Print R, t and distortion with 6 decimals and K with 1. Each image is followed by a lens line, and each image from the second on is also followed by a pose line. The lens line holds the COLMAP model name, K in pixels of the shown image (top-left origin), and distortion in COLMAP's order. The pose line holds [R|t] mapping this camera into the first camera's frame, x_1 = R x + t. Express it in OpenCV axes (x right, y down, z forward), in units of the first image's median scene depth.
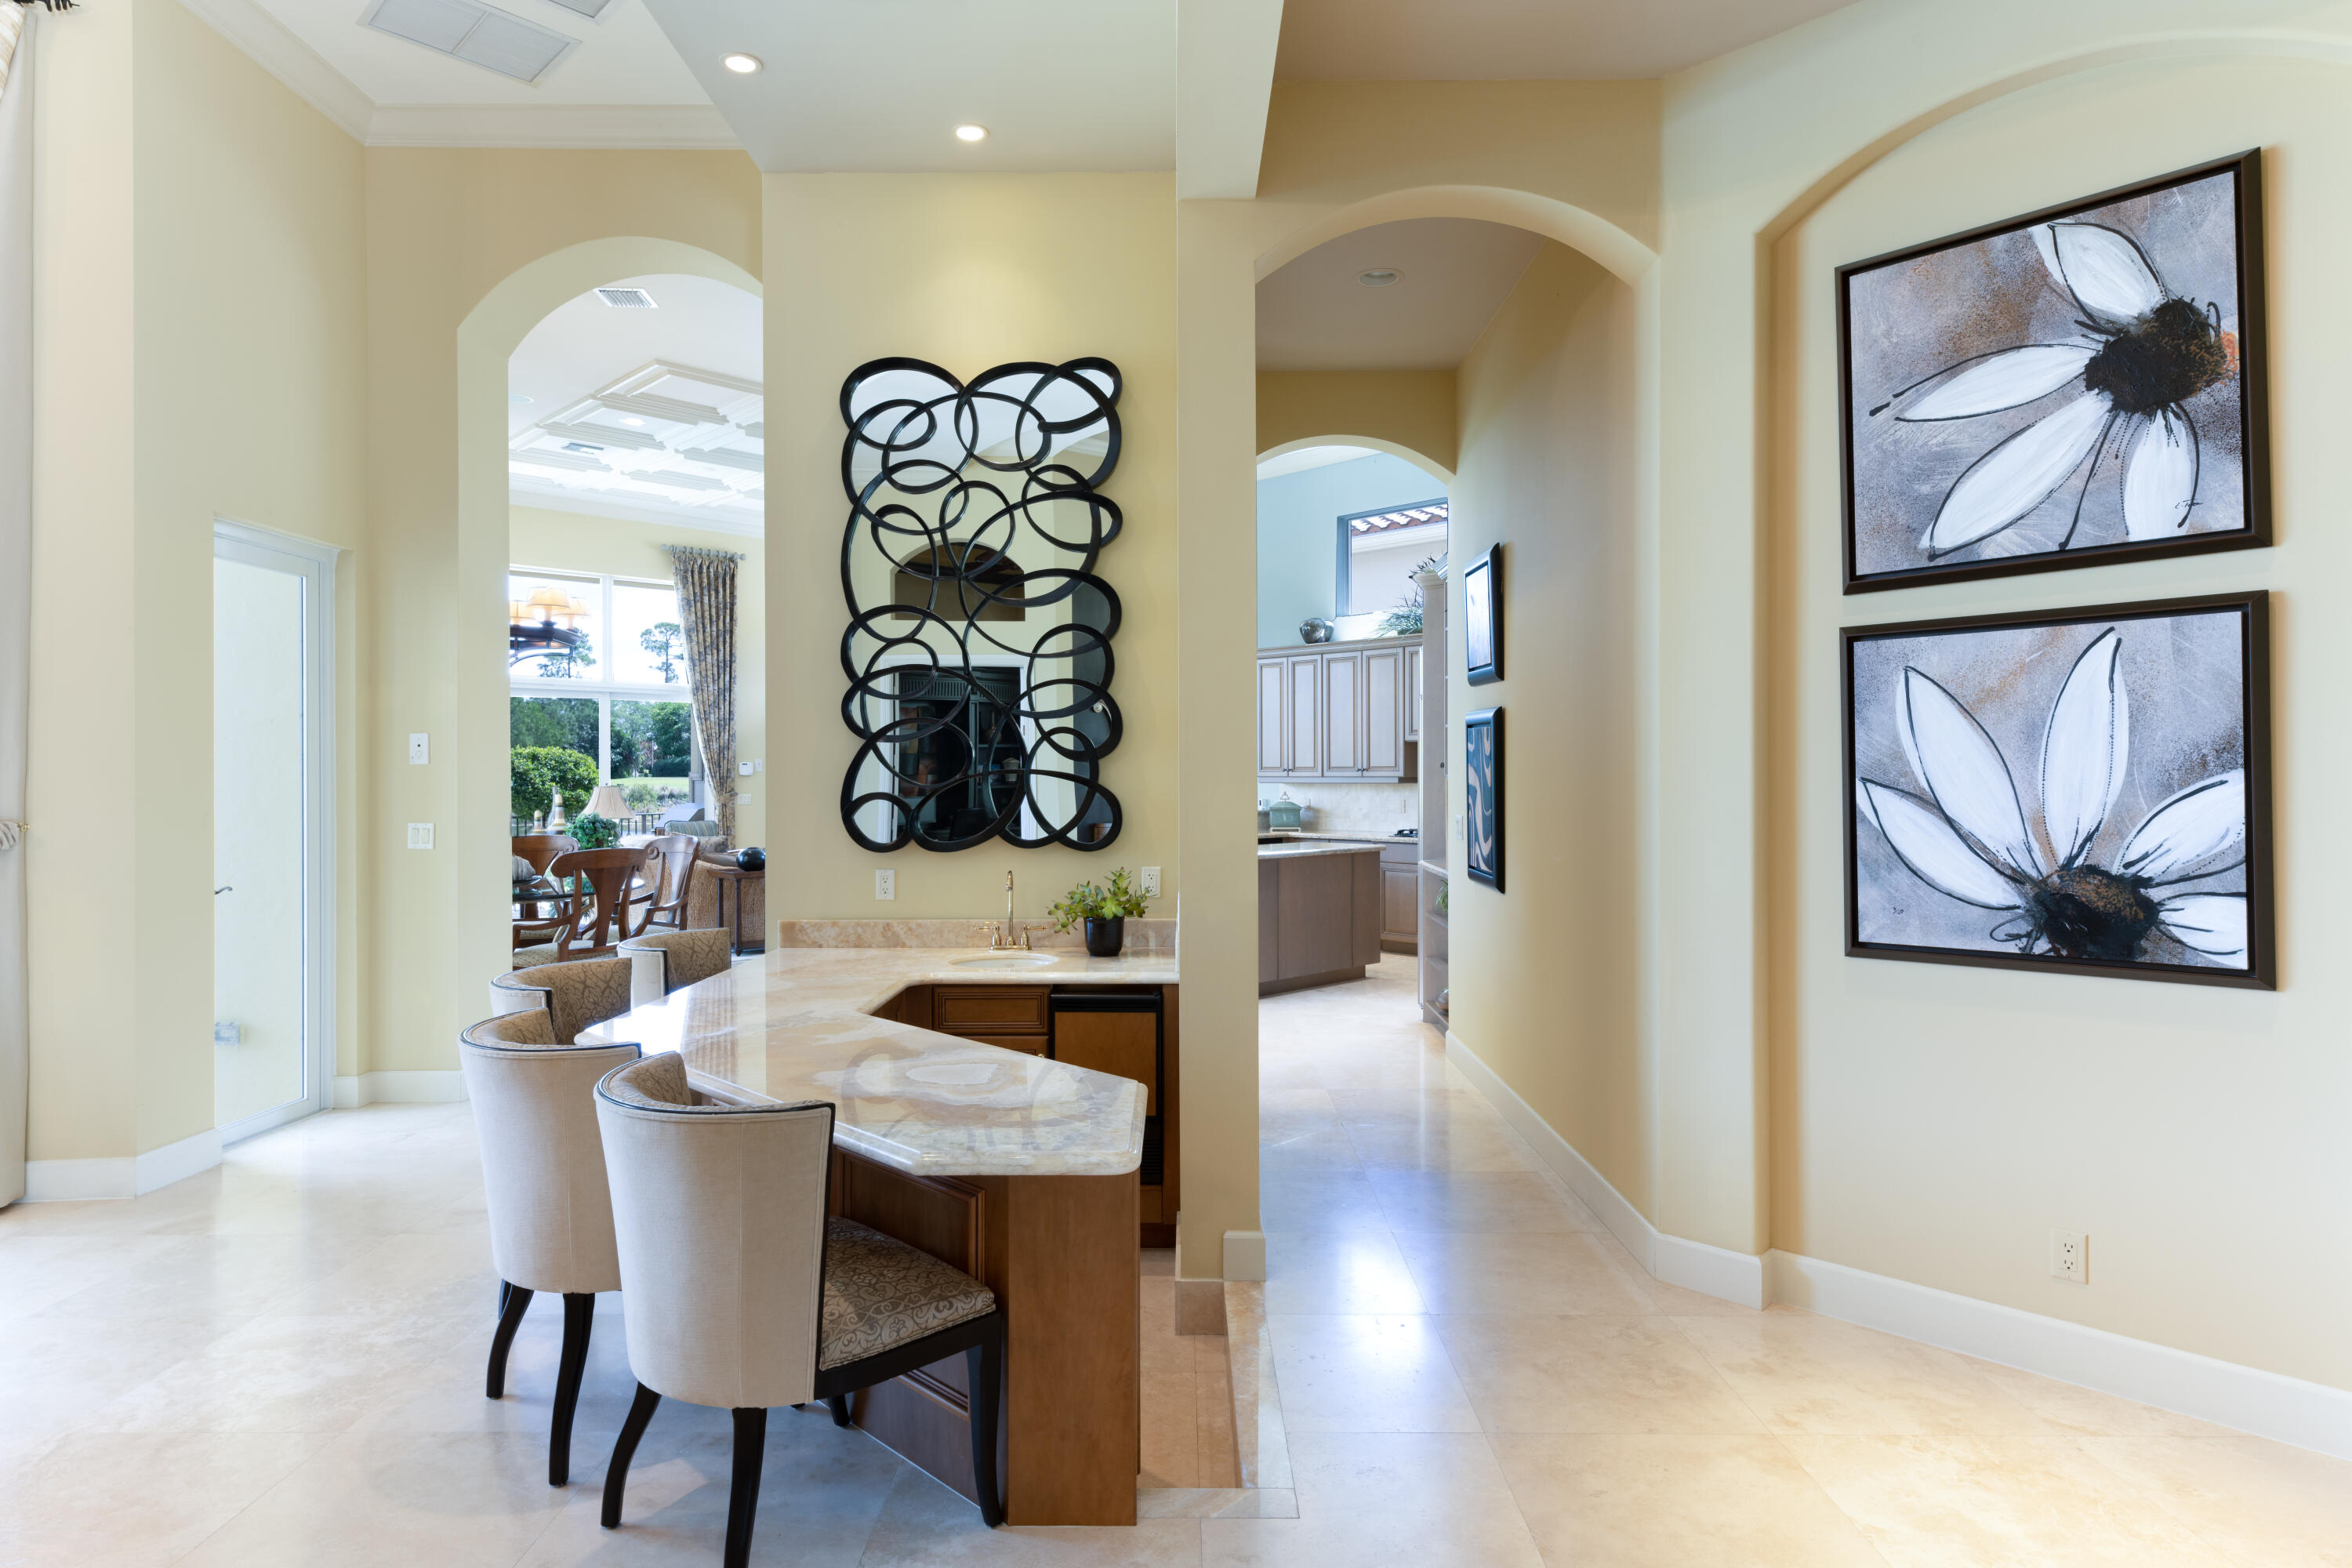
lens RADIAL K [[1301.3, 0, 1171.4], [0, 1301.3, 799.8], [0, 0, 1]] dist [0.007028, 0.000064]
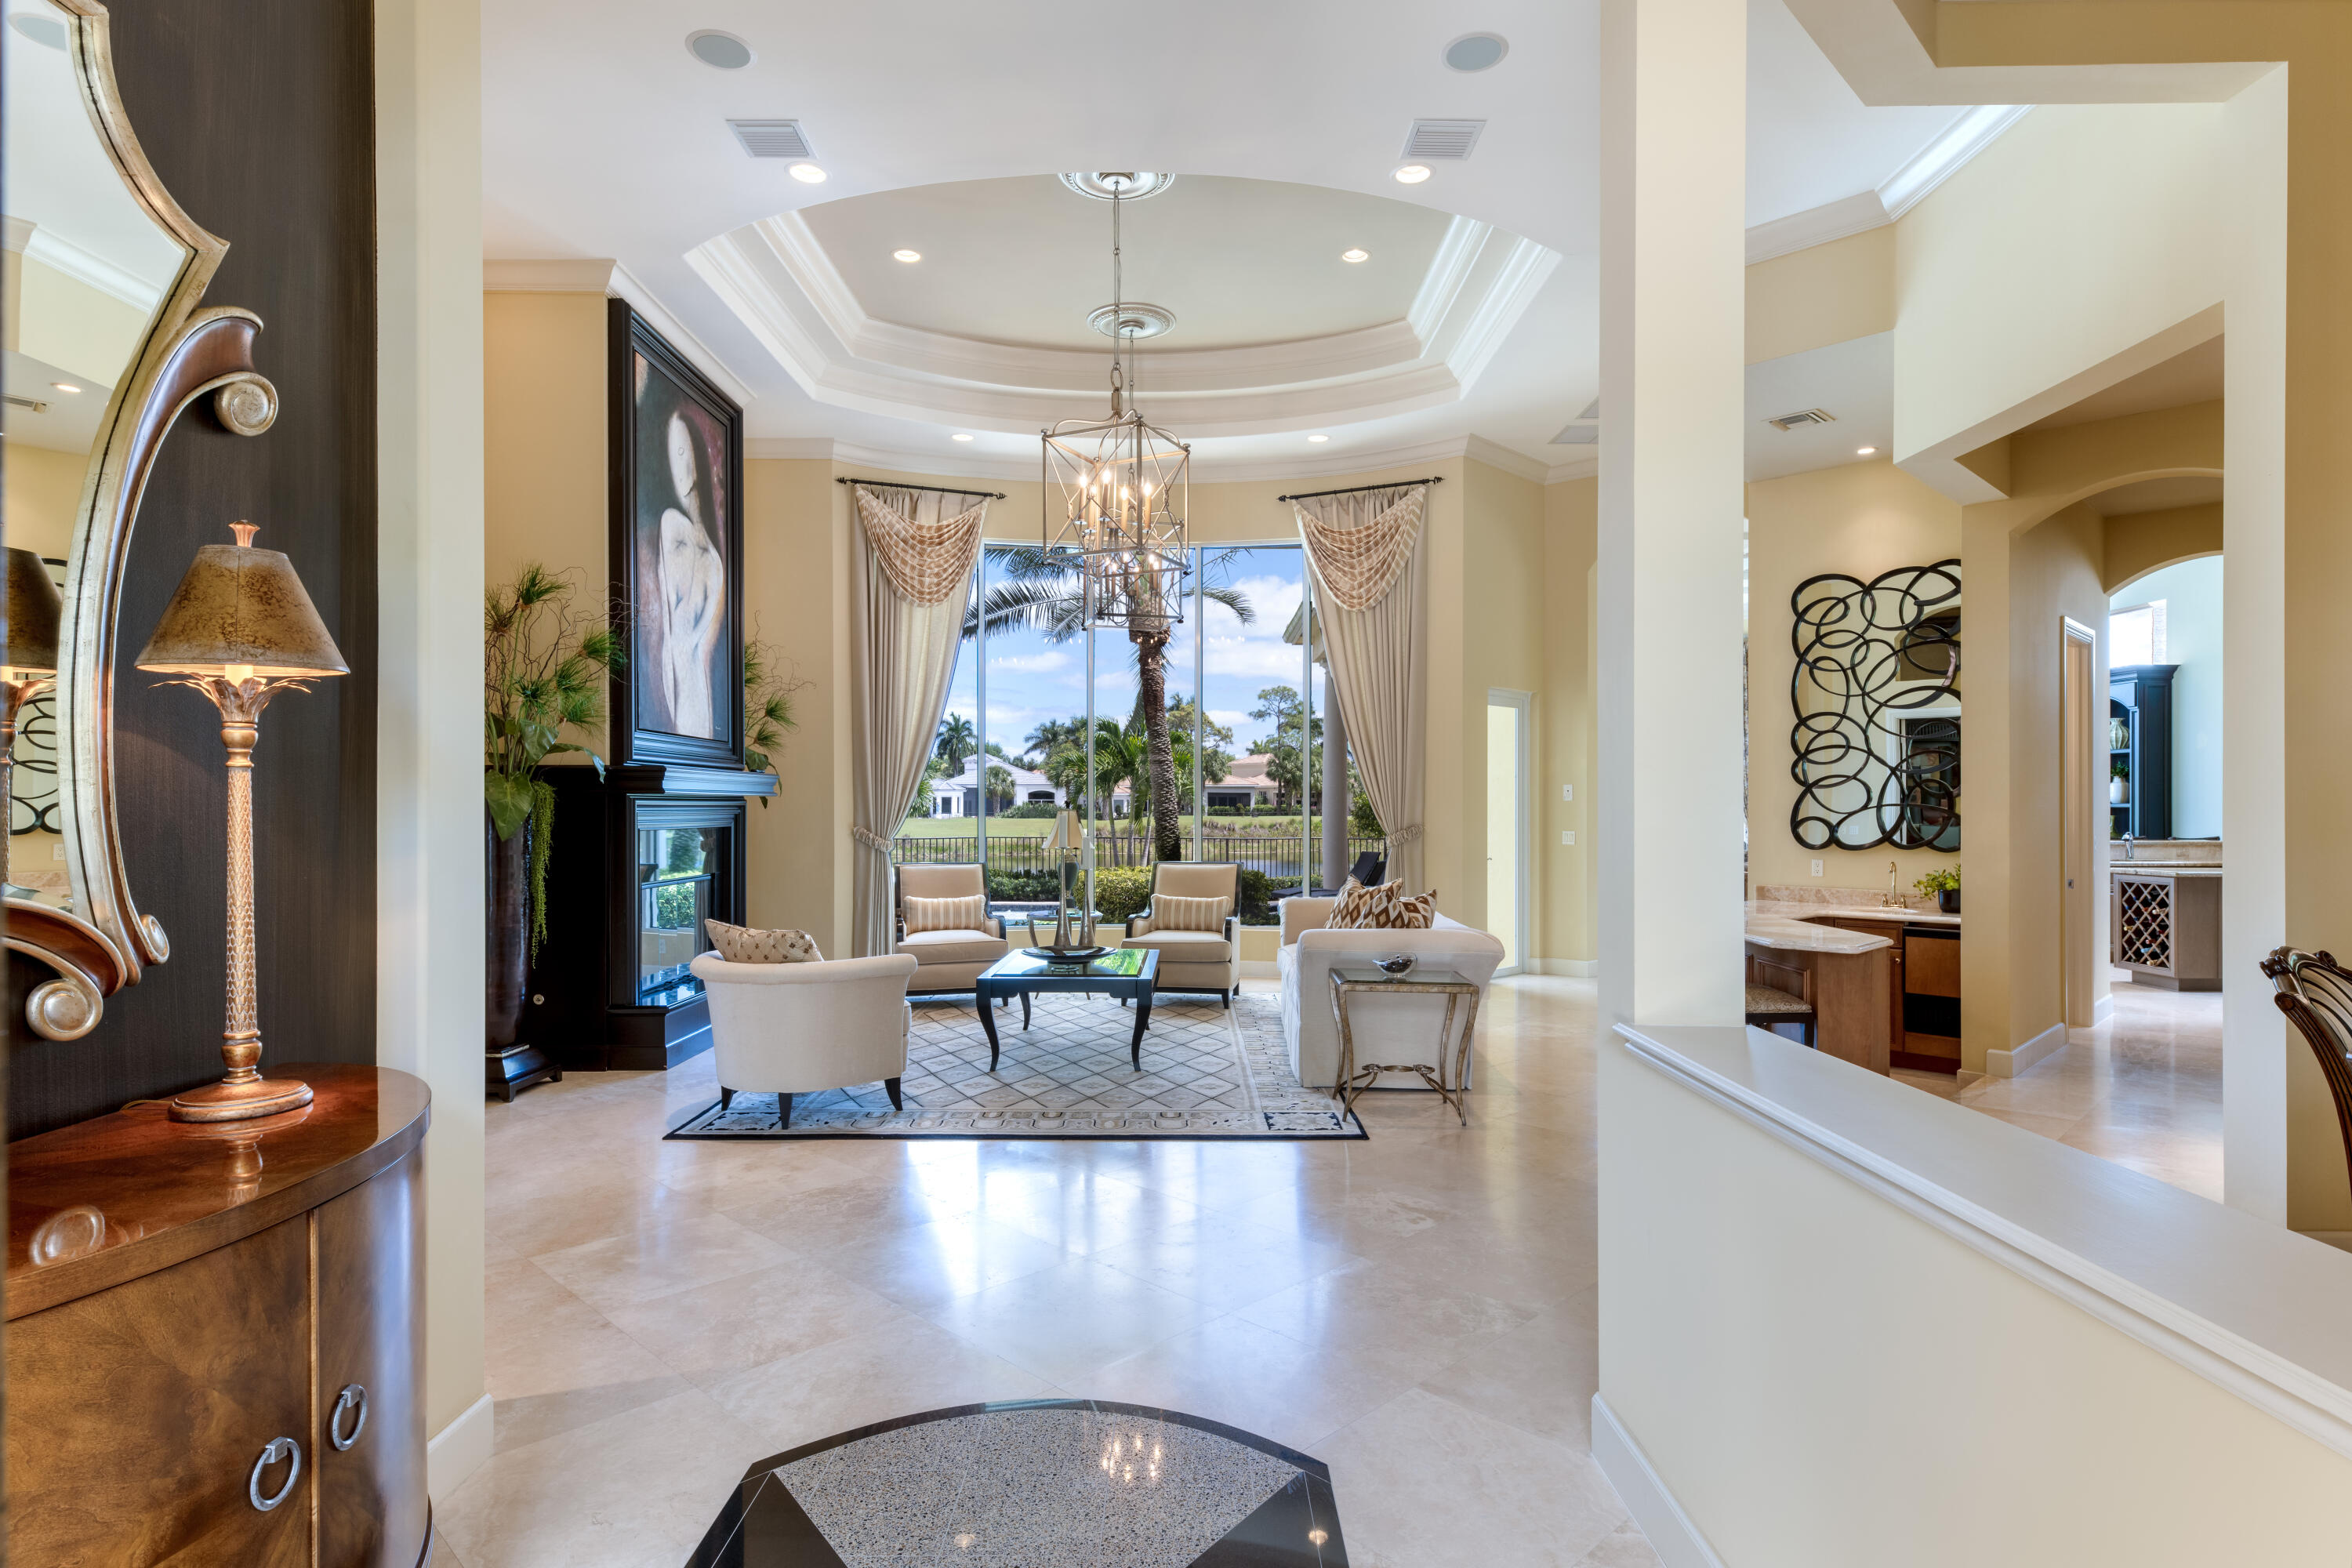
lens RADIAL K [[1235.7, 0, 1169.1], [0, 1235.7, 778.1], [0, 0, 1]] dist [0.006088, 0.000323]
pose [[0.704103, -0.013047, -0.709978, 0.361254], [-0.016805, 0.999245, -0.035028, 0.015999], [0.709899, 0.036595, 0.703352, -0.832671]]
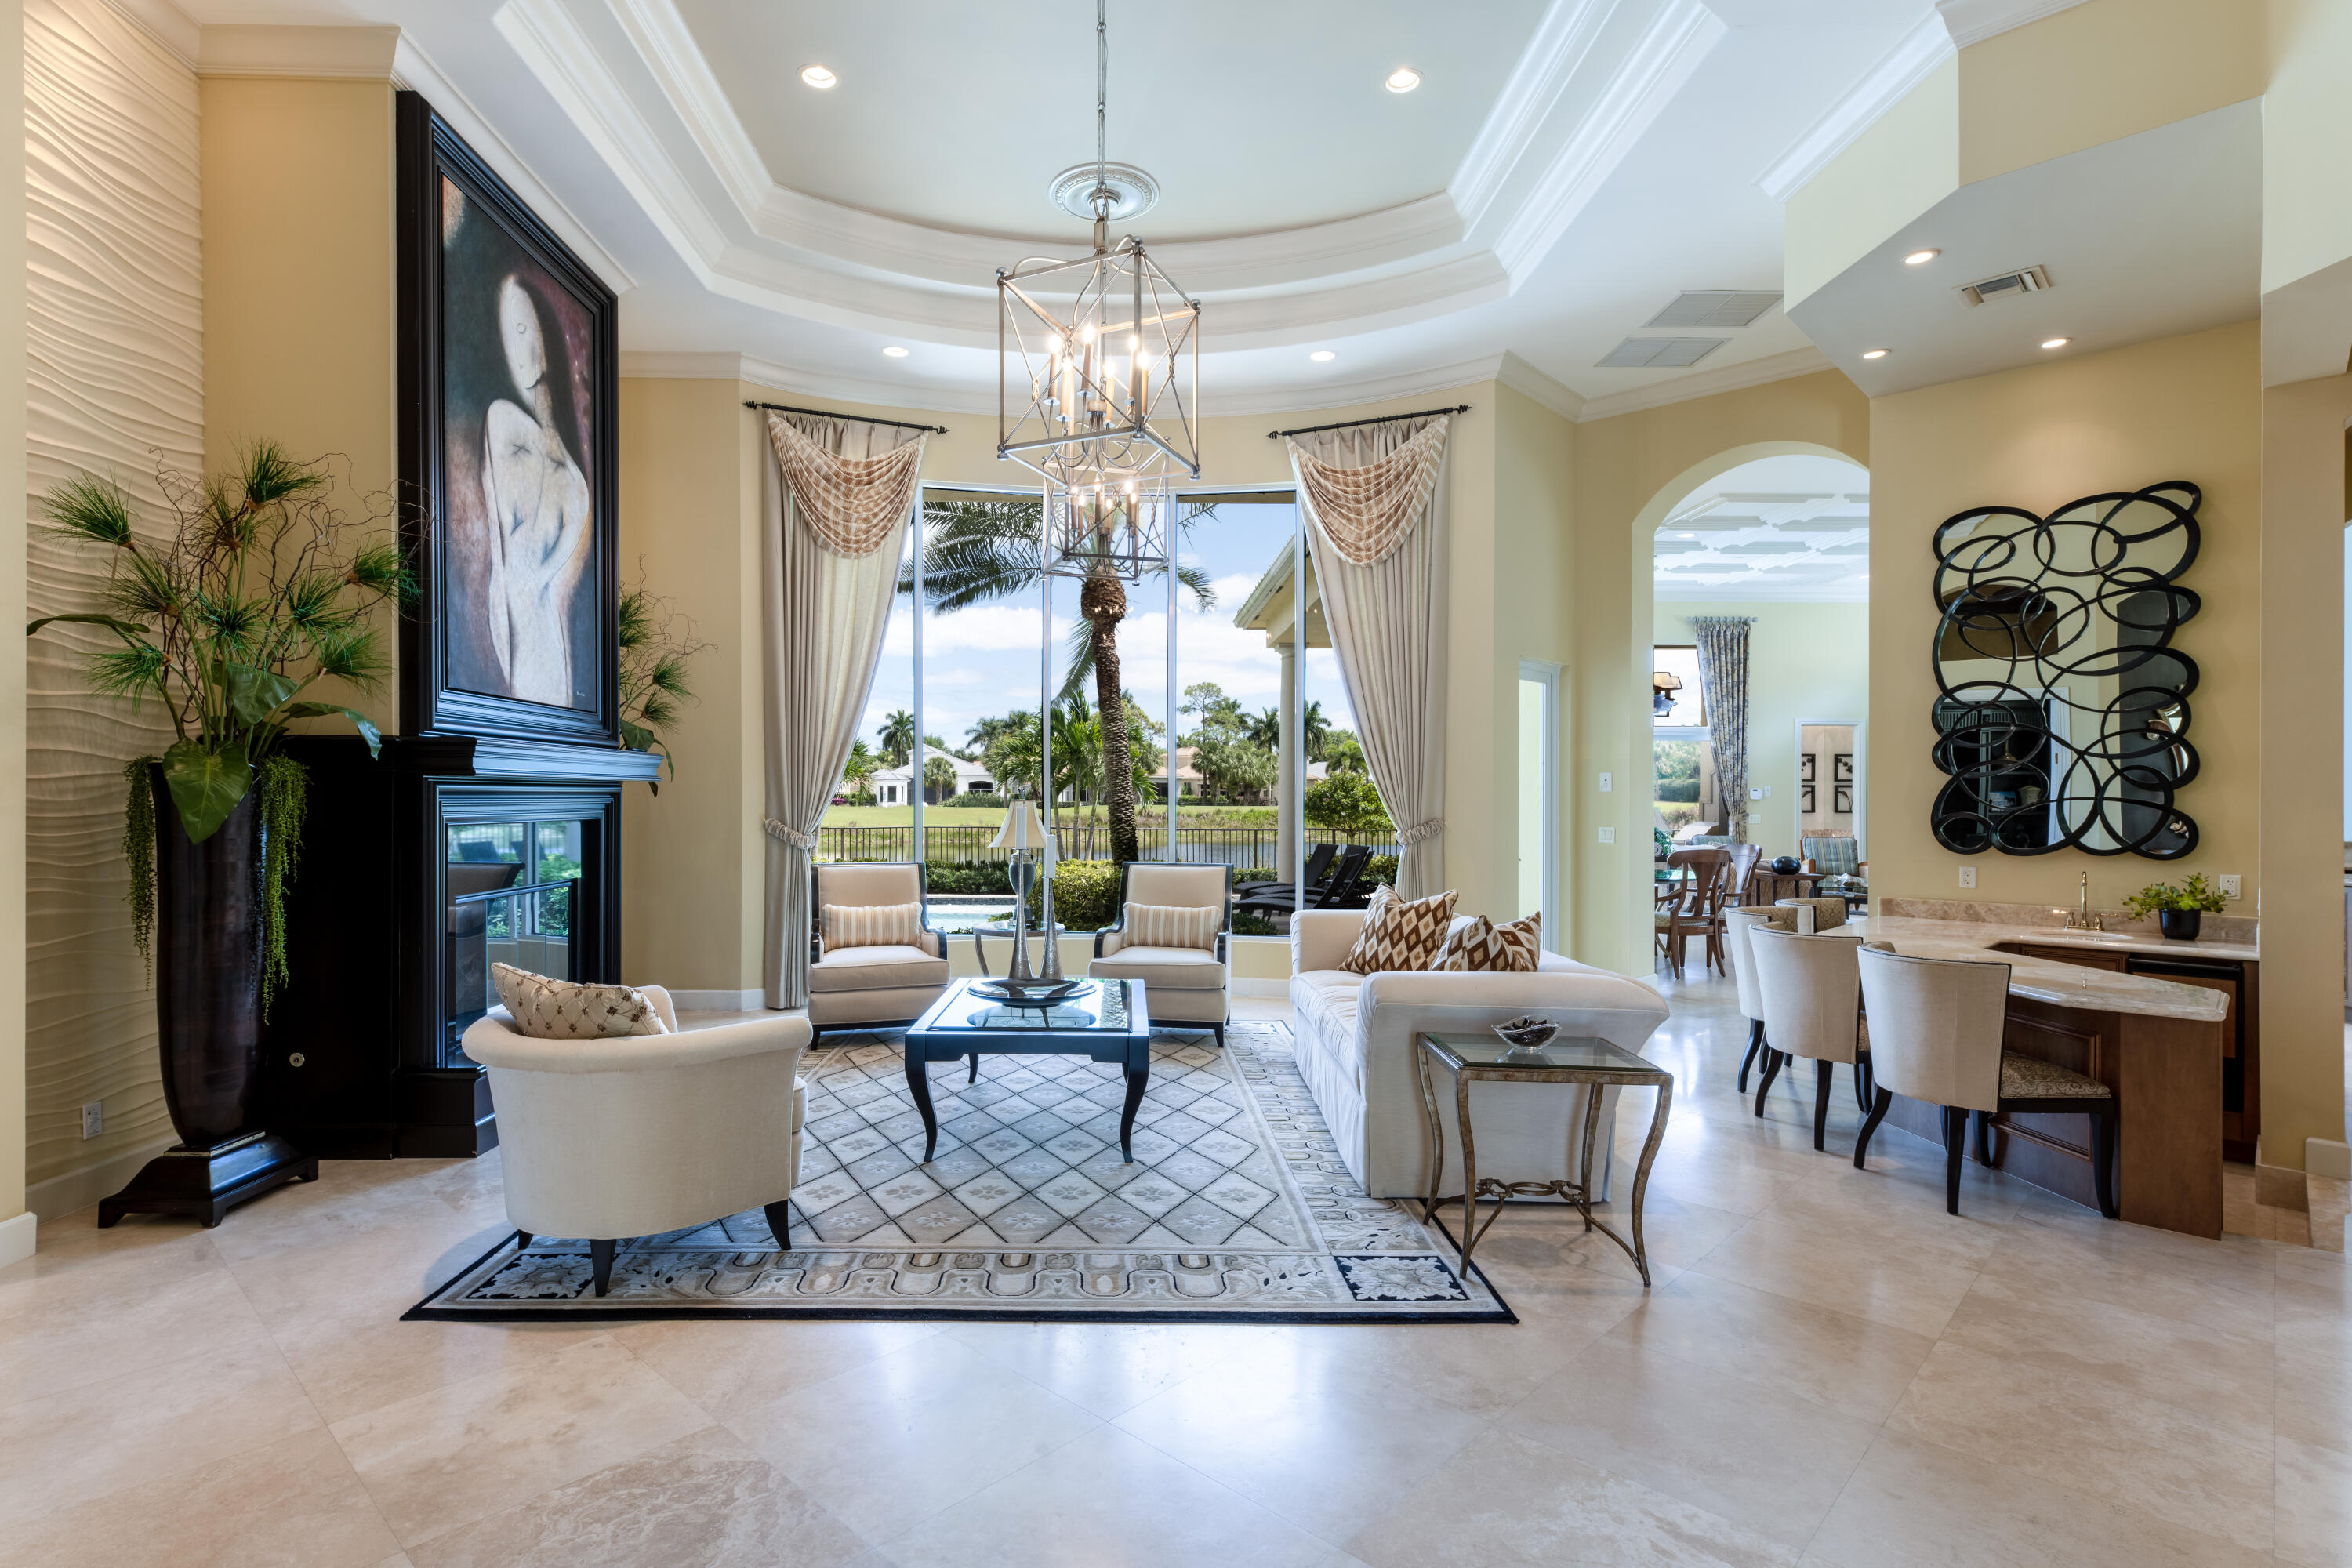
lens RADIAL K [[1151.8, 0, 1118.3], [0, 1151.8, 793.1], [0, 0, 1]] dist [0.013987, -0.000190]
pose [[0.715144, 0.004611, -0.698962, 0.003445], [-0.021079, 0.999666, -0.014973, 0.011506], [0.698660, 0.025441, 0.715002, -0.559965]]
